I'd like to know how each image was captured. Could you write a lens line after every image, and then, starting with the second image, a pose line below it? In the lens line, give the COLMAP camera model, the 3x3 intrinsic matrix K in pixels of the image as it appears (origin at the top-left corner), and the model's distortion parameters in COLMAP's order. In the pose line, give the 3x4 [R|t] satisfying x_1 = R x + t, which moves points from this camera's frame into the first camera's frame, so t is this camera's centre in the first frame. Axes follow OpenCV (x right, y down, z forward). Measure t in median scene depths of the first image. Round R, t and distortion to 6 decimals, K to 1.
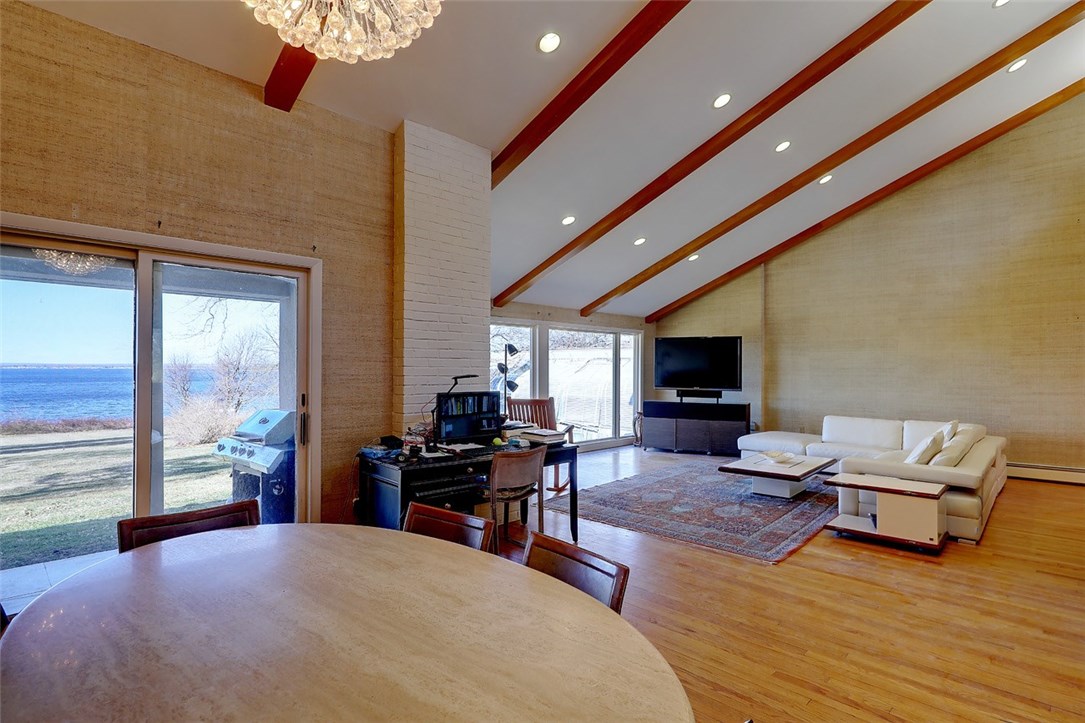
lens RADIAL K [[542.2, 0, 586.1], [0, 542.2, 365.4], [0, 0, 1]] dist [0.001766, -0.000796]
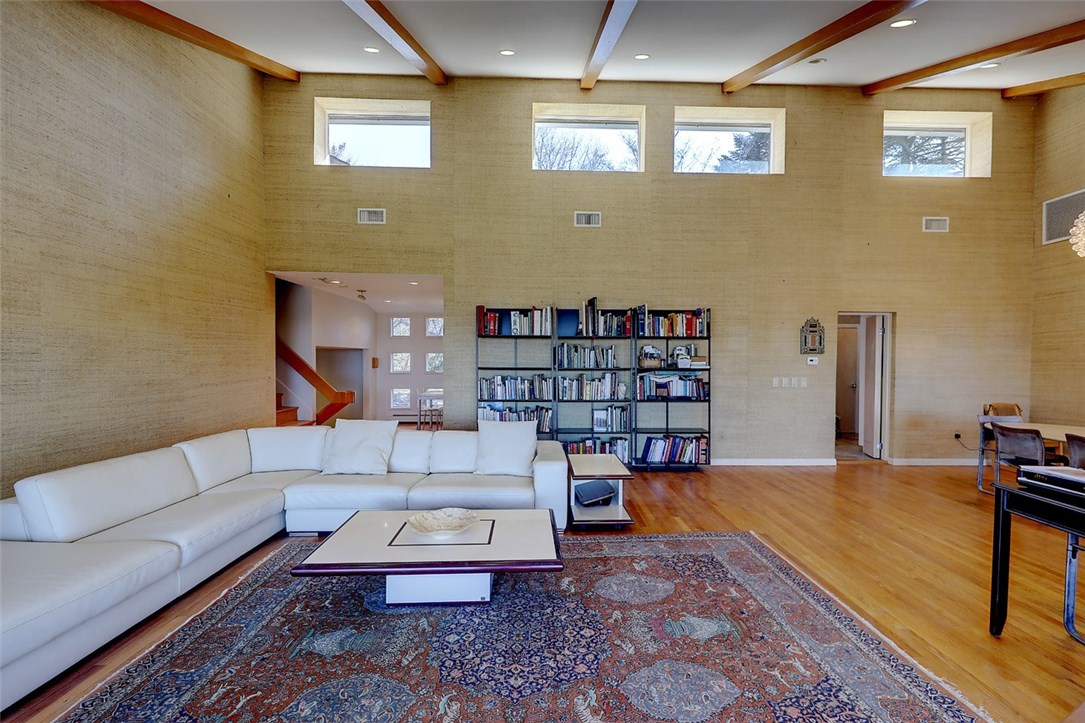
lens RADIAL K [[462.2, 0, 542.5], [0, 462.2, 361.5], [0, 0, 1]] dist [0.001257, 0.000092]
pose [[-0.674121, -0.011035, 0.738538, -0.029234], [-0.013265, 0.999908, 0.002833, 0.005088], [-0.738502, -0.007887, -0.674205, 0.843248]]
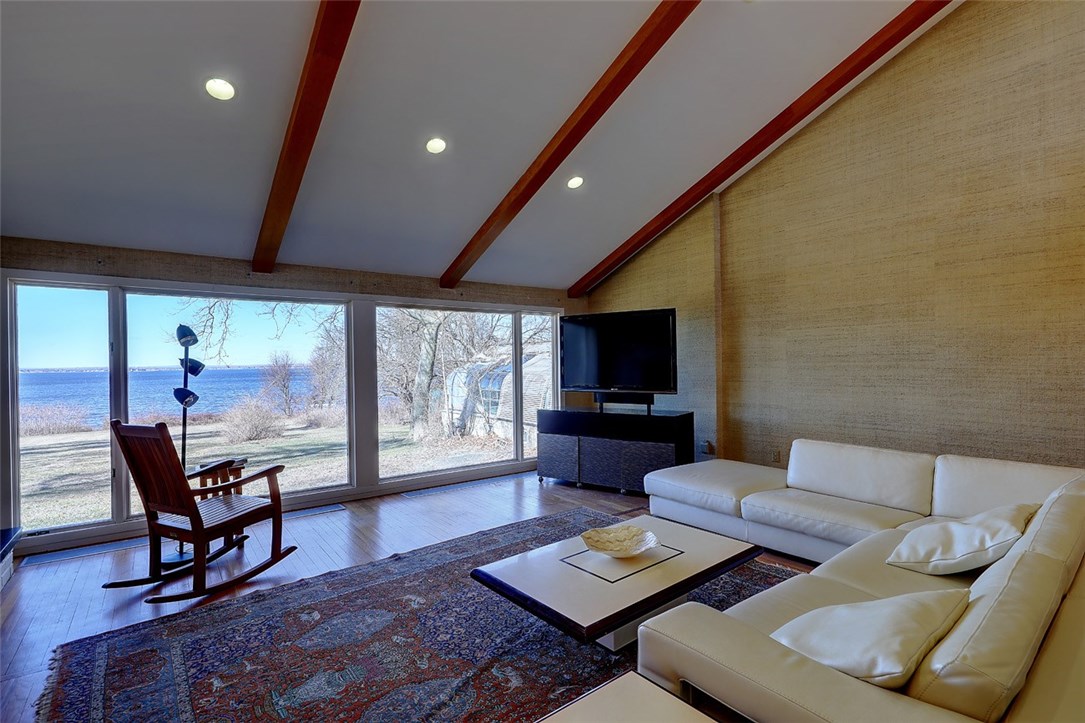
lens RADIAL K [[527.4, 0, 573.1], [0, 527.4, 364.0], [0, 0, 1]] dist [0.001403, 0.001202]
pose [[0.986615, -0.017983, -0.162074, 0.267395], [0.019664, 0.999768, 0.008776, 0.003984], [0.161879, -0.011845, 0.986740, 0.368155]]
